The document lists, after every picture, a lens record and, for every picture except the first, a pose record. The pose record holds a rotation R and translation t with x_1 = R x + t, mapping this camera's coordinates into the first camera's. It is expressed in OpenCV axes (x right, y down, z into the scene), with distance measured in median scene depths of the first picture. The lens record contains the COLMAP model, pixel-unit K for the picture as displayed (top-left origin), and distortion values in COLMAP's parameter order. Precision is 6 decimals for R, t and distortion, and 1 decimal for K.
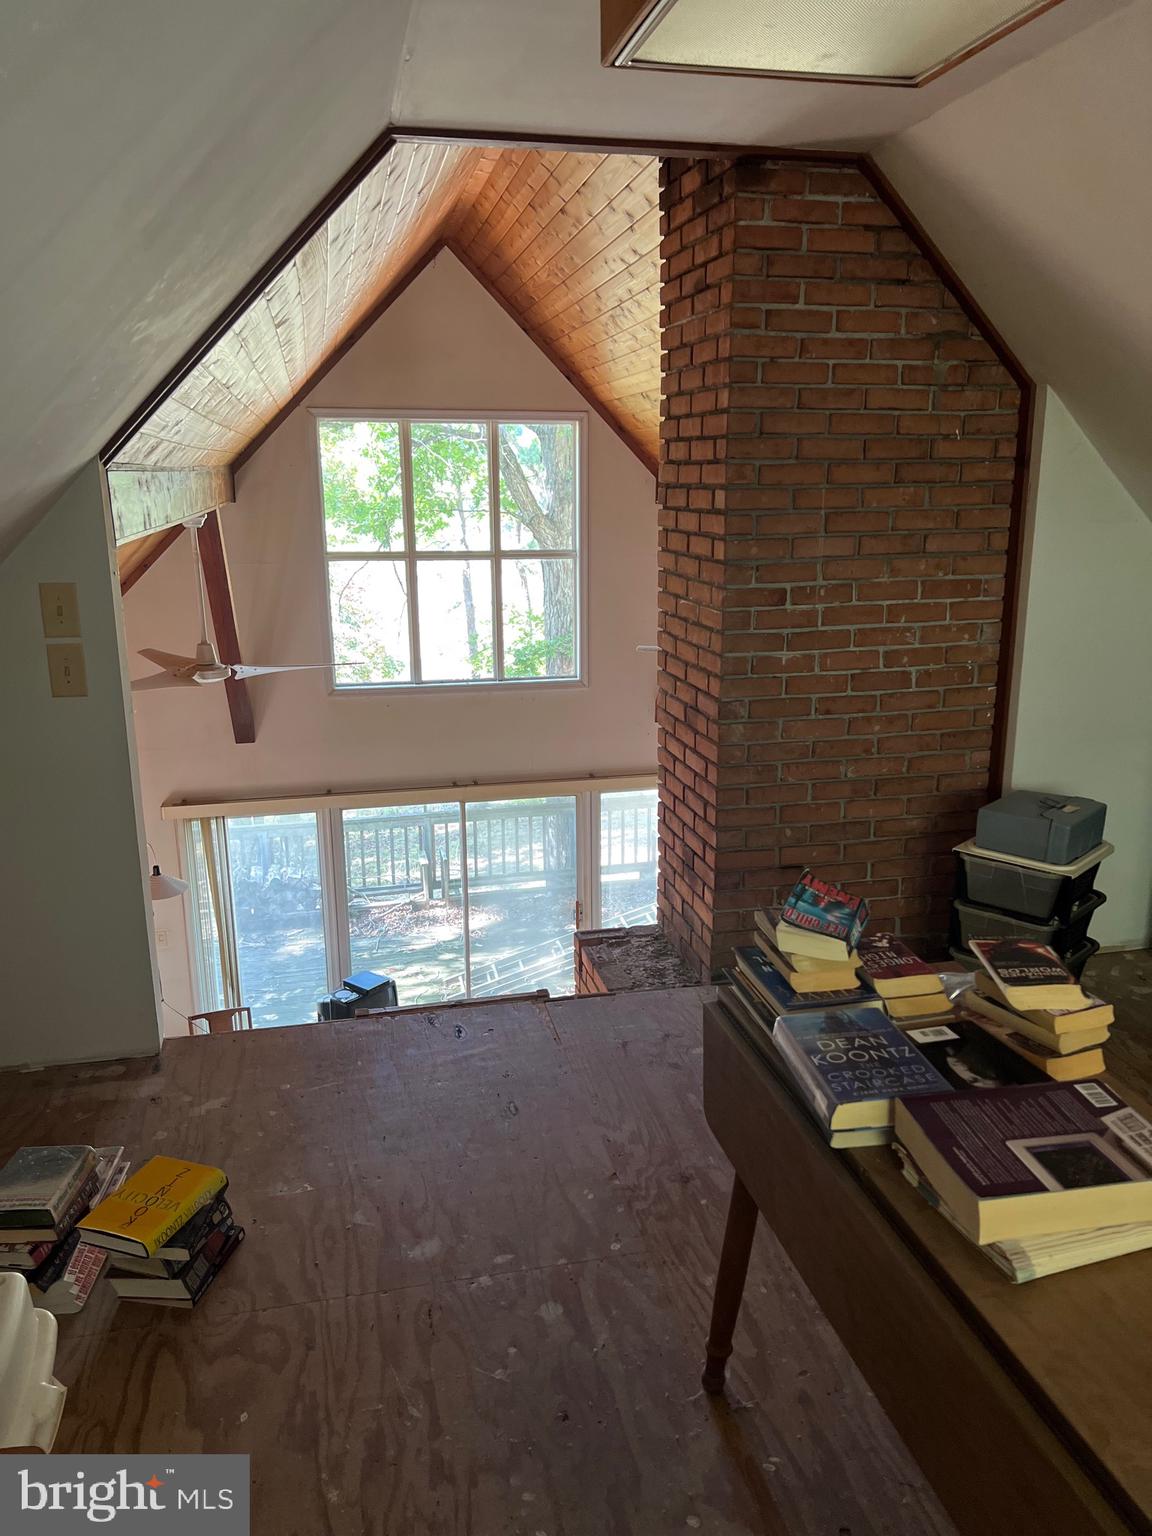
lens RADIAL K [[1140.1, 0, 576.0], [0, 1140.1, 768.0], [0, 0, 1]] dist [0.170019, -0.379587]
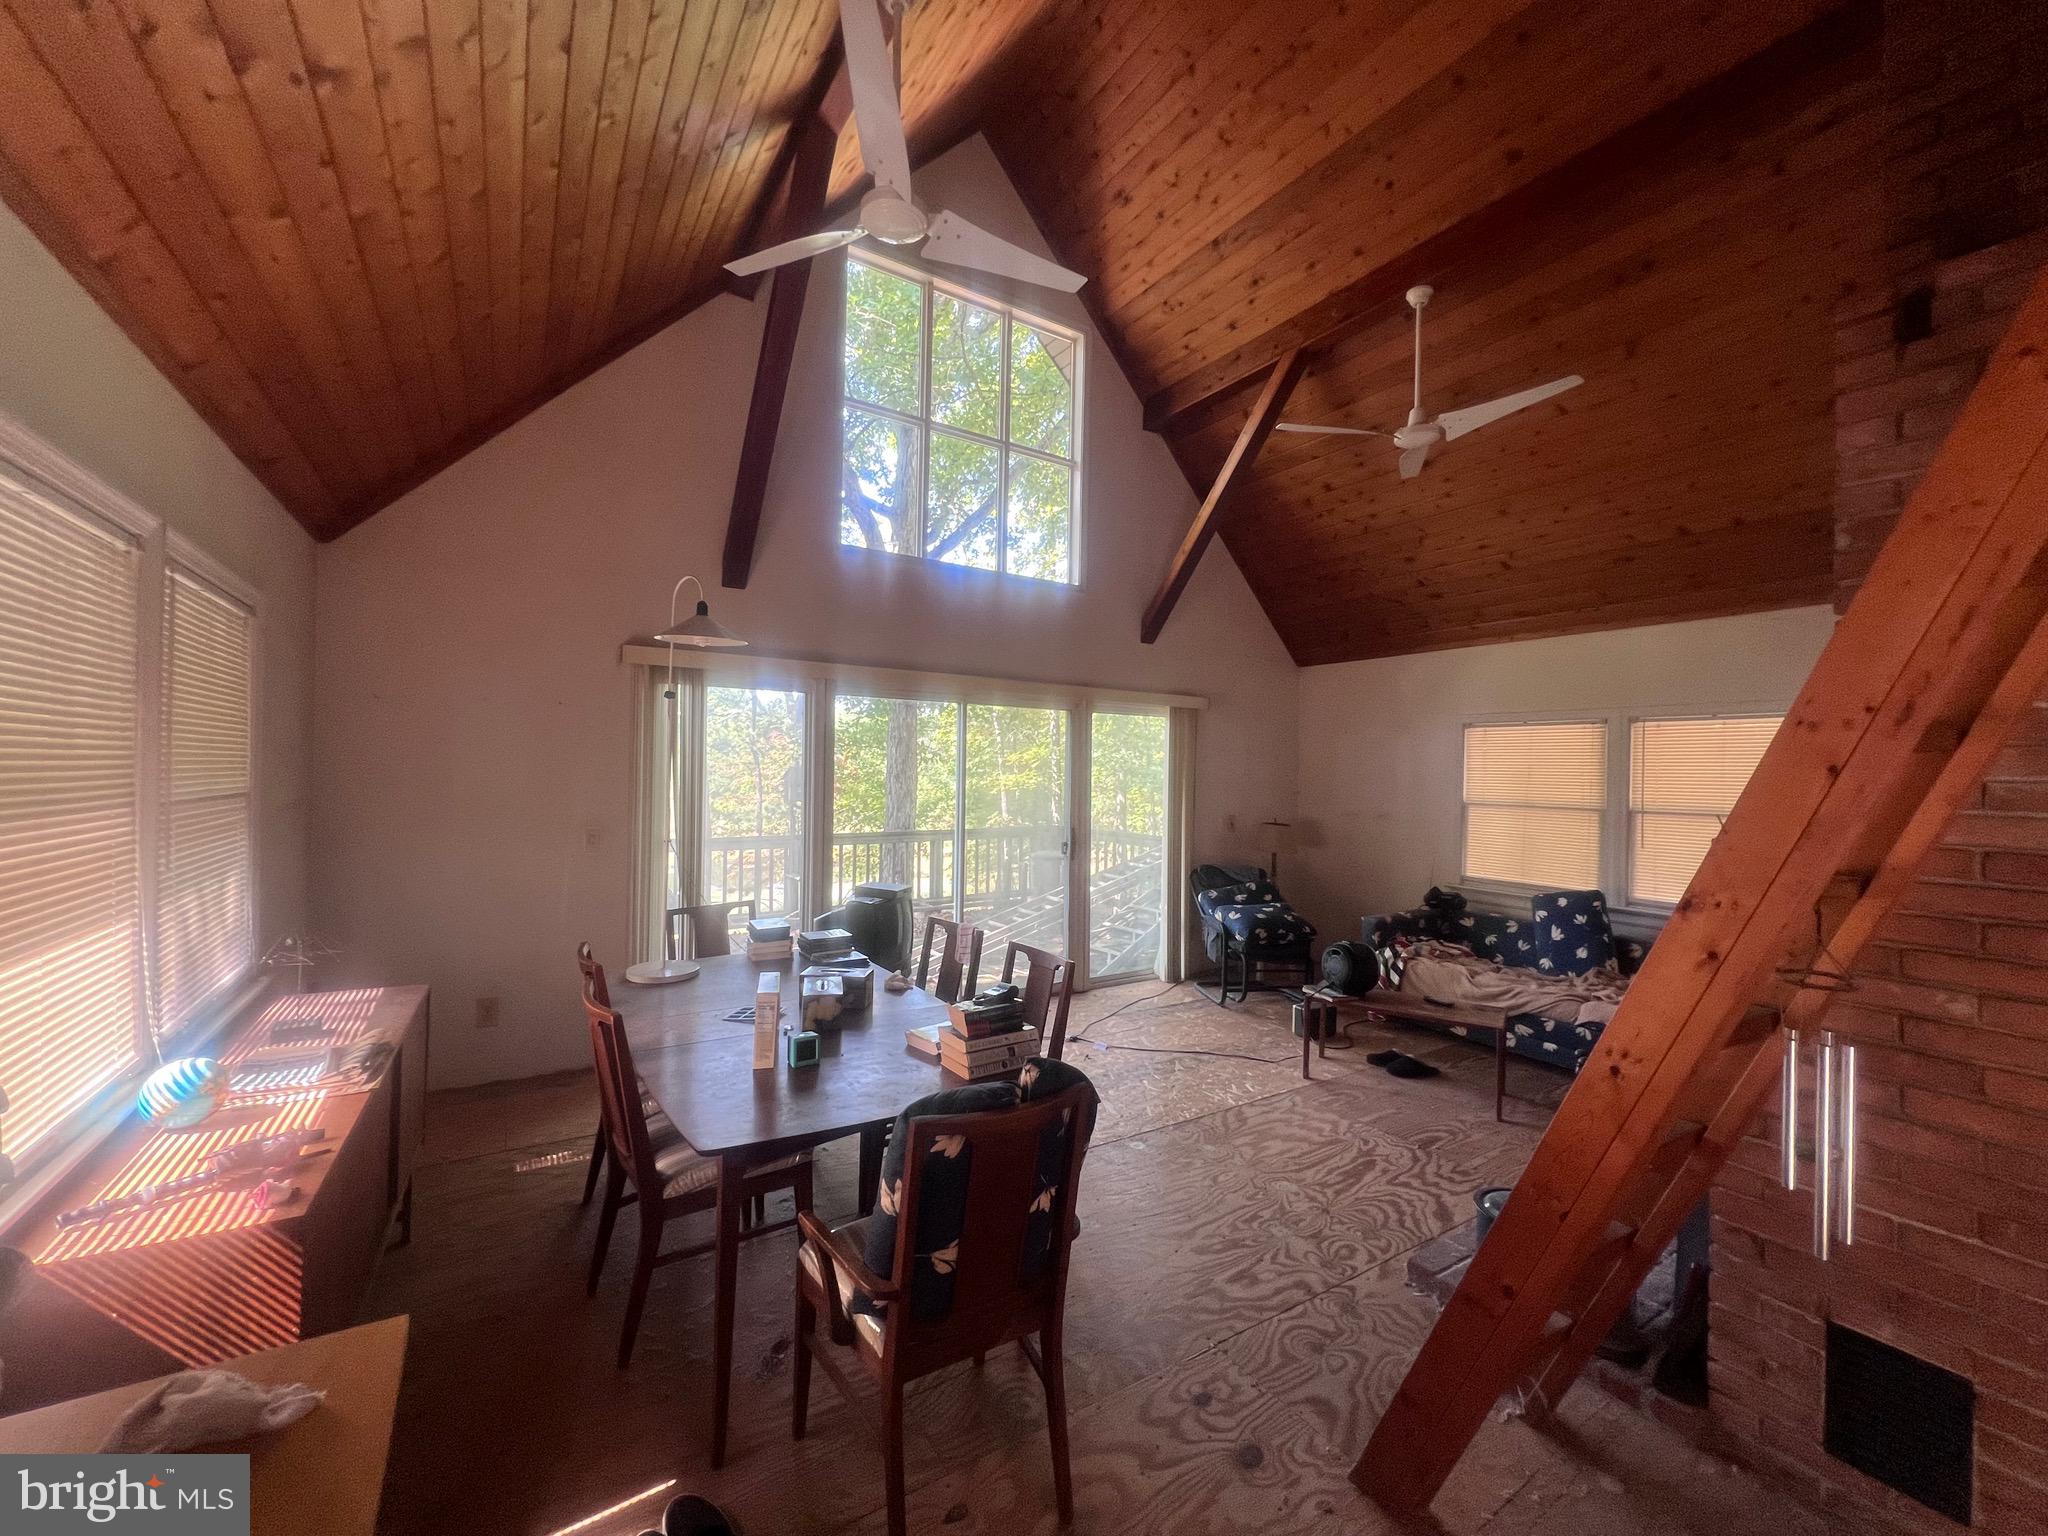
lens RADIAL K [[825.1, 0, 1024.0], [0, 825.1, 768.0], [0, 0, 1]] dist [-0.024289, 0.000070]
pose [[0.940295, 0.027064, 0.339283, -0.269432], [0.057883, 0.969598, -0.237759, 0.229440], [-0.335403, 0.243203, 0.910142, 0.431157]]
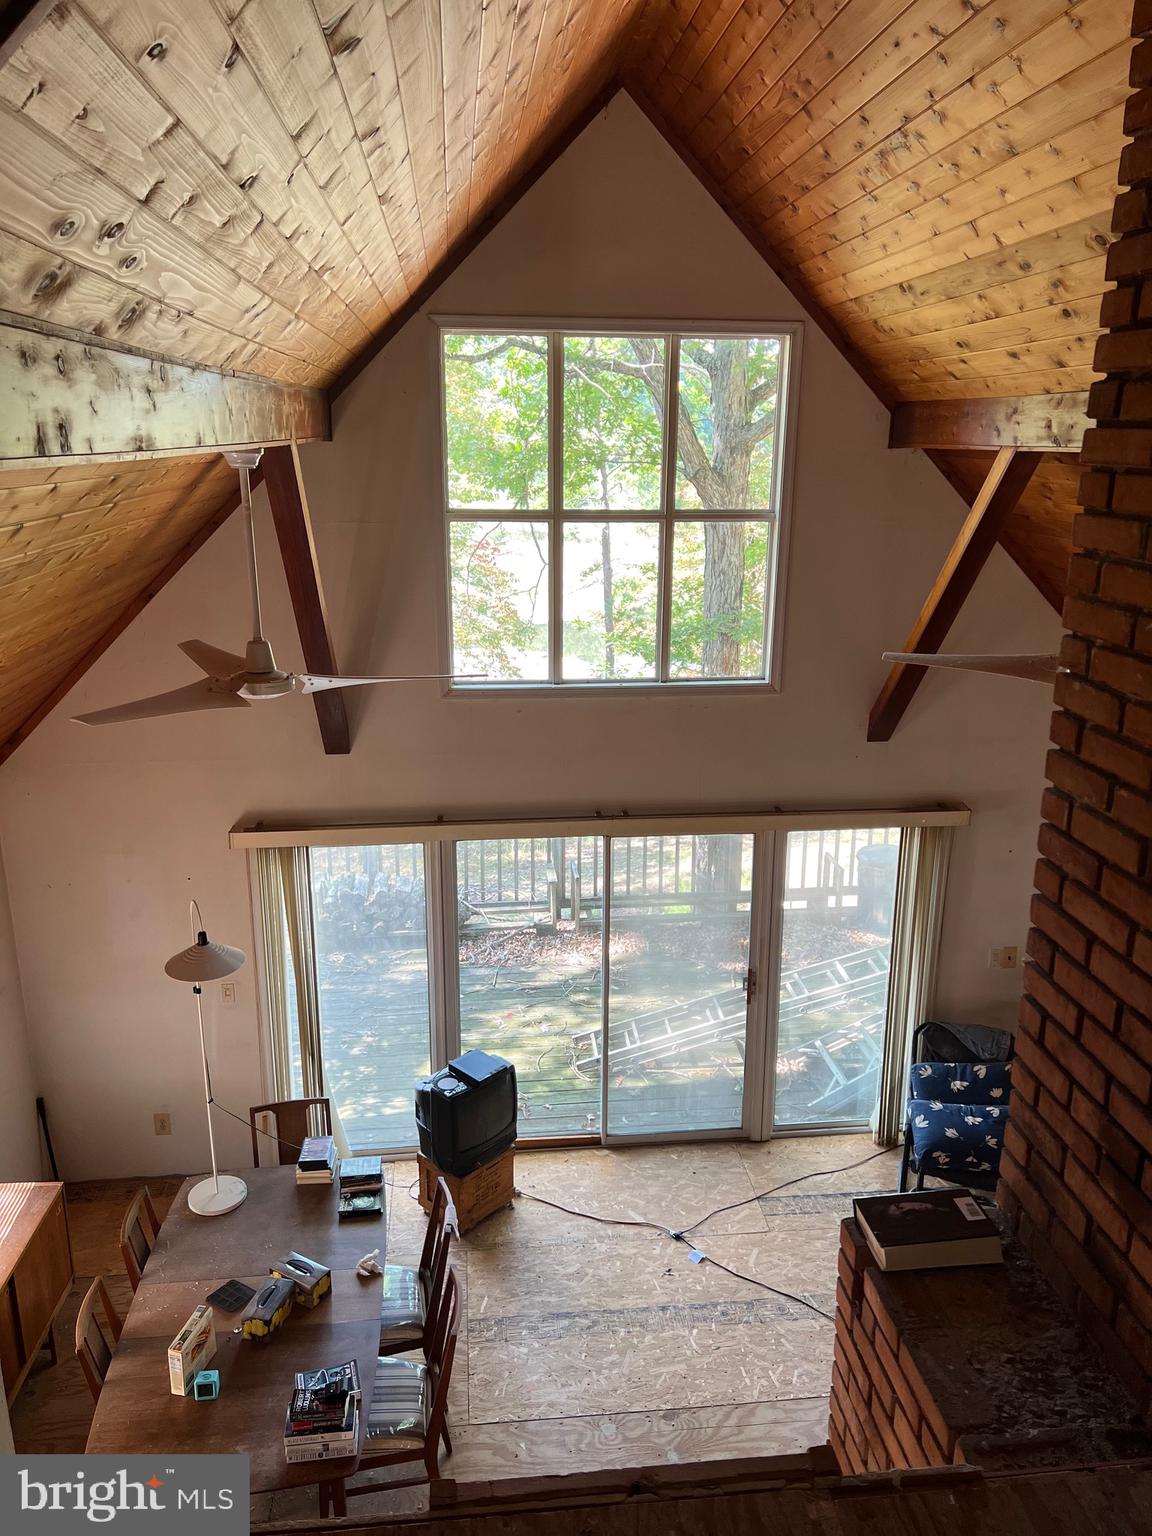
lens RADIAL K [[1164.8, 0, 576.0], [0, 1164.8, 768.0], [0, 0, 1]] dist [0.110821, -0.096336]
pose [[0.993140, 0.043450, -0.108556, -0.038582], [-0.040220, 0.998686, 0.031761, -0.042249], [0.109793, -0.027177, 0.993583, 0.223151]]
